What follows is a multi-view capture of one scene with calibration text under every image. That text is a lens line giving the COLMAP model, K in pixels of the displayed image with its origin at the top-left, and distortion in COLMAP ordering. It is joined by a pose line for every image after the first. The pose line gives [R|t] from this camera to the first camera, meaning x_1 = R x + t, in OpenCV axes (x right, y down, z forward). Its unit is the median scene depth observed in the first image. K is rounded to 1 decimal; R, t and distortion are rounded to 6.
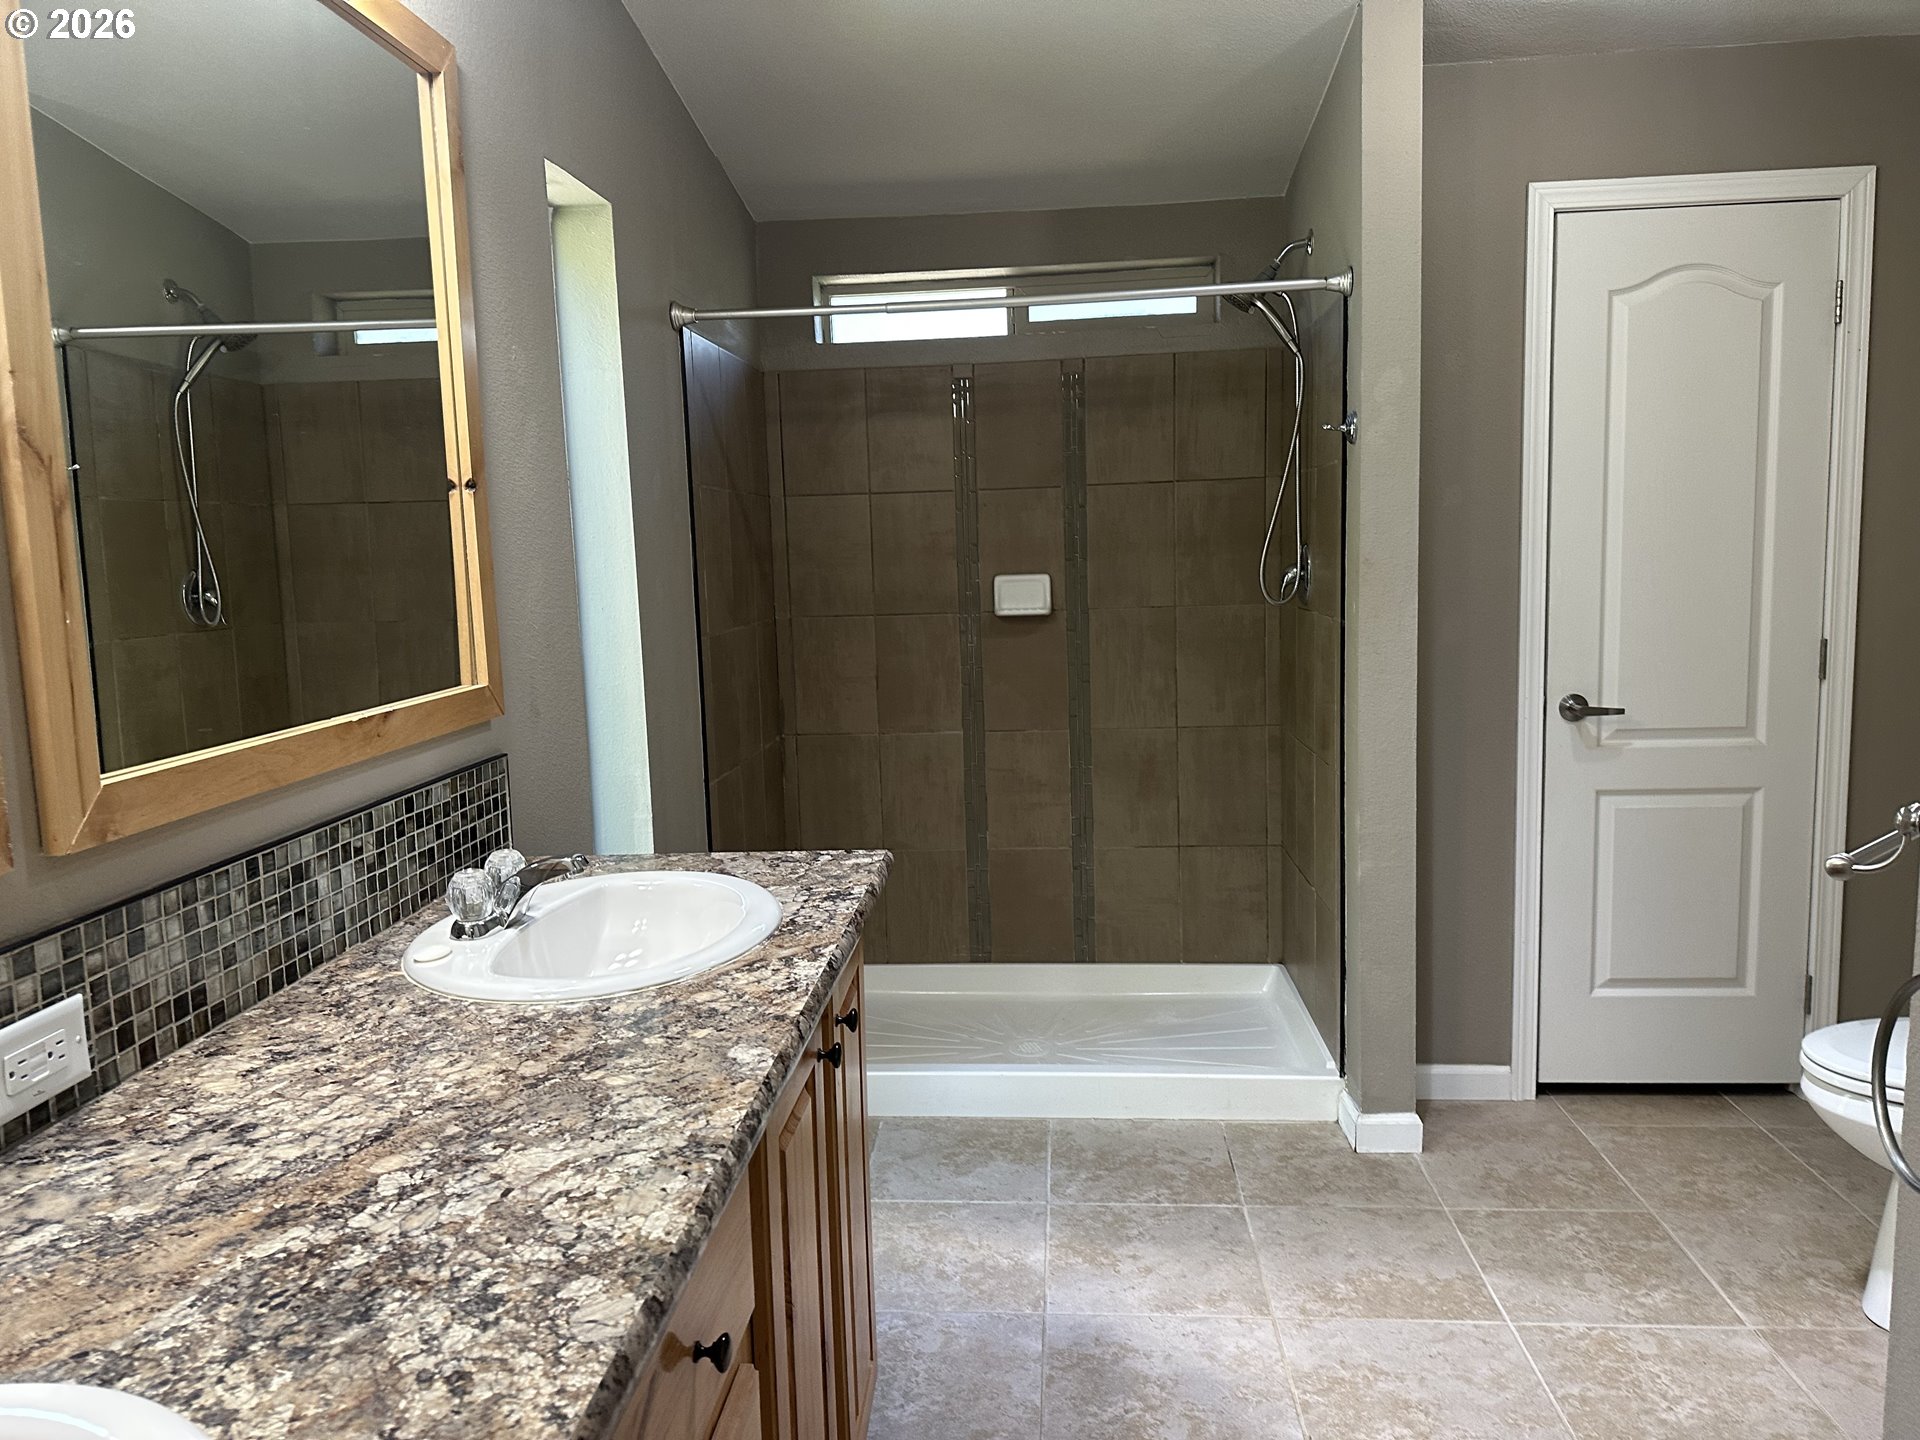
lens RADIAL K [[1317.6, 0, 953.2], [0, 1317.6, 691.8], [0, 0, 1]] dist [0.054534, -0.018399]
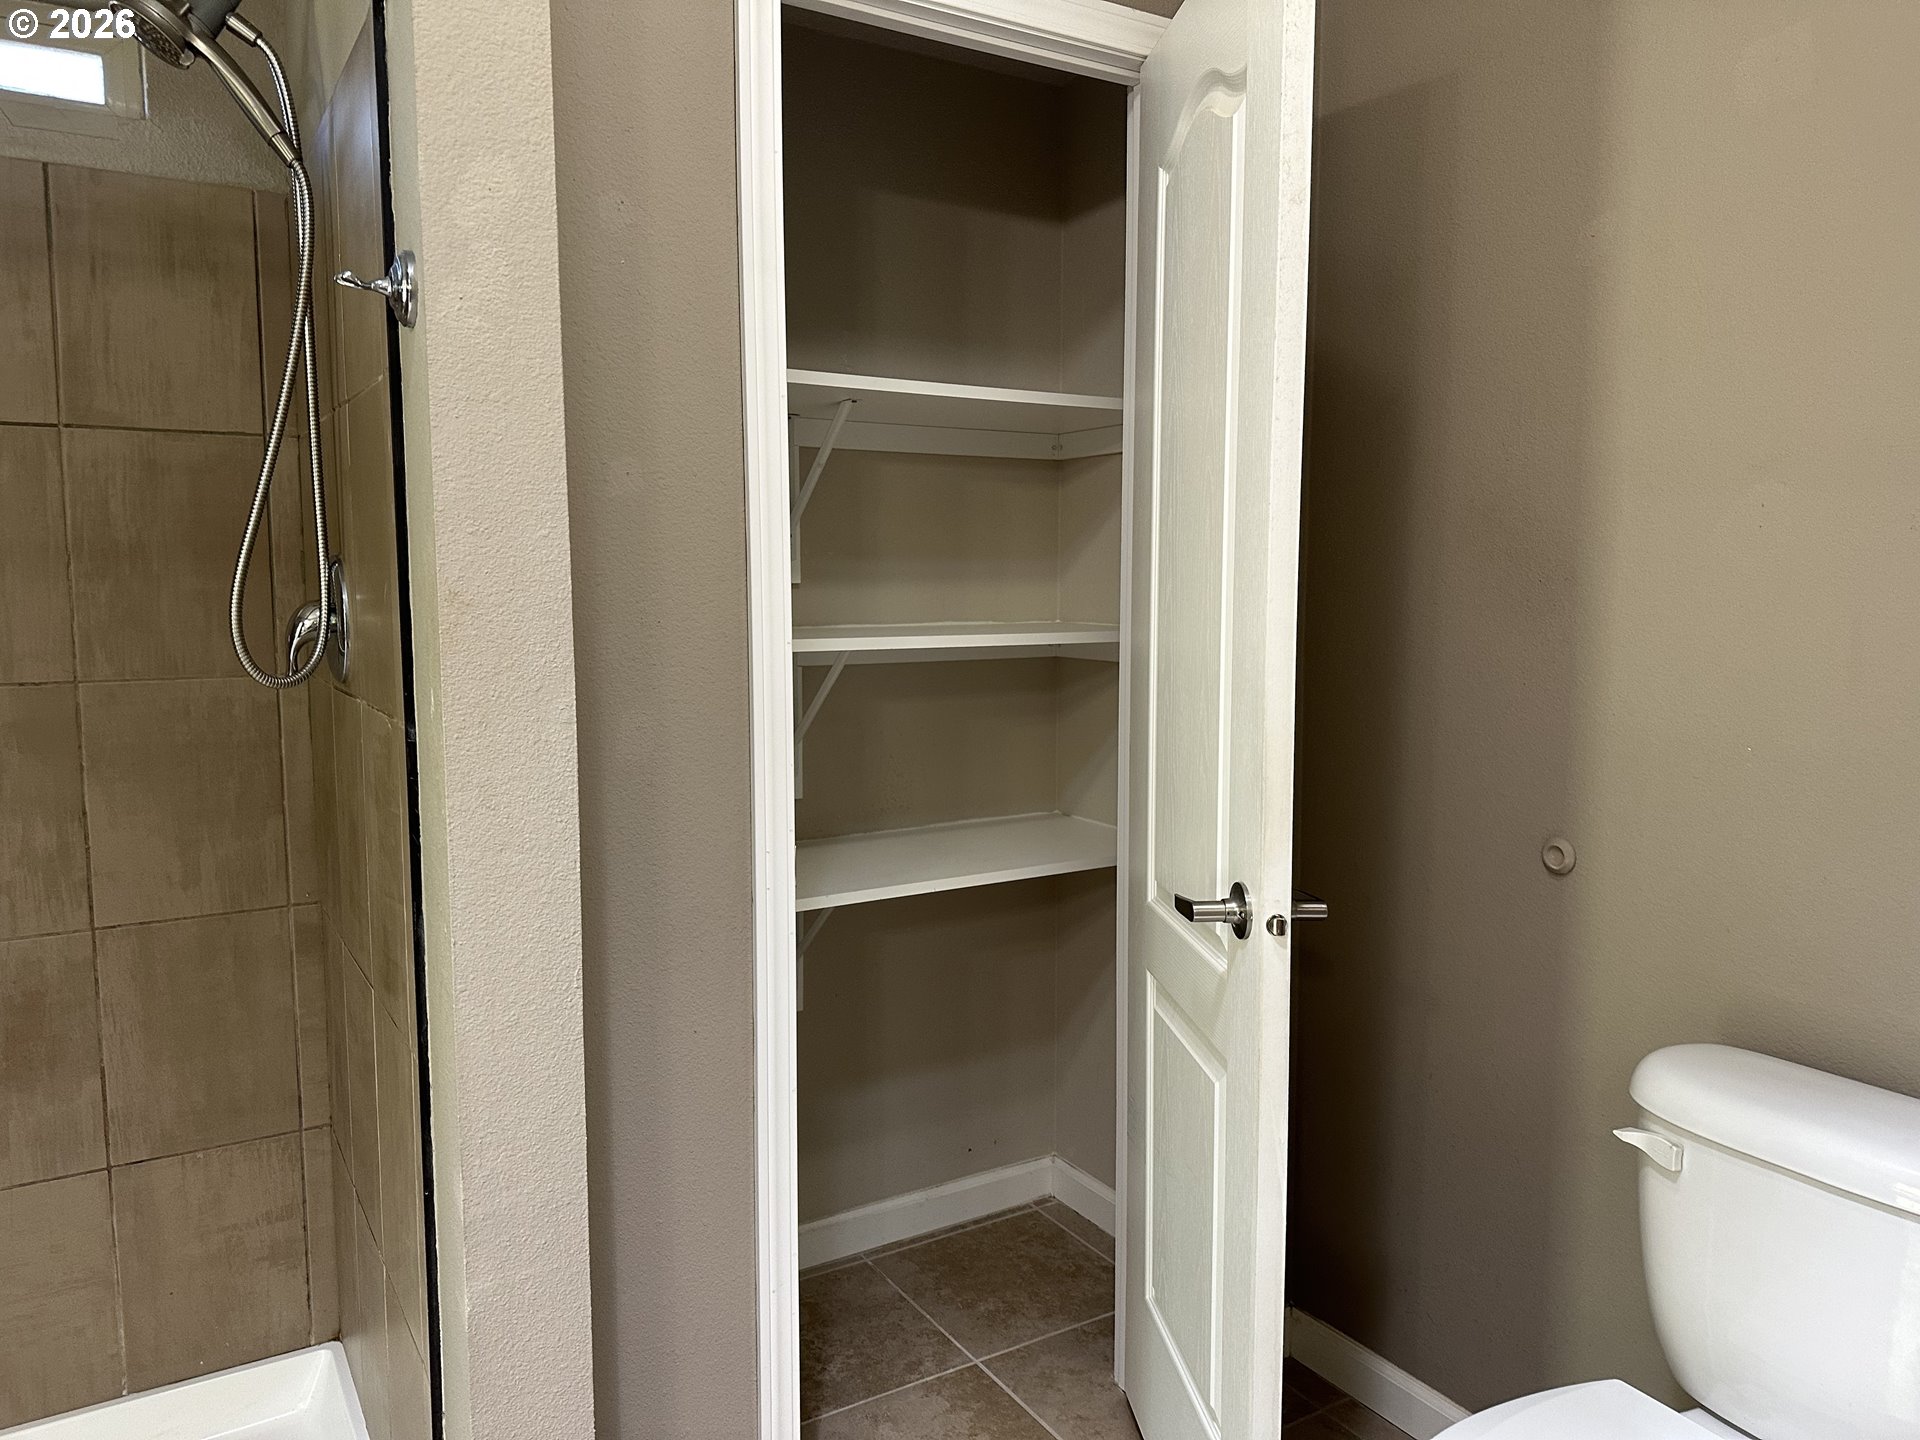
lens RADIAL K [[1317.6, 0, 892.2], [0, 1317.6, 714.5], [0, 0, 1]] dist [0.054534, -0.018399]
pose [[0.826735, -0.037239, 0.561358, 0.139634], [0.043269, 0.999060, 0.002552, -0.041569], [-0.560925, 0.022179, 0.827569, 0.423377]]
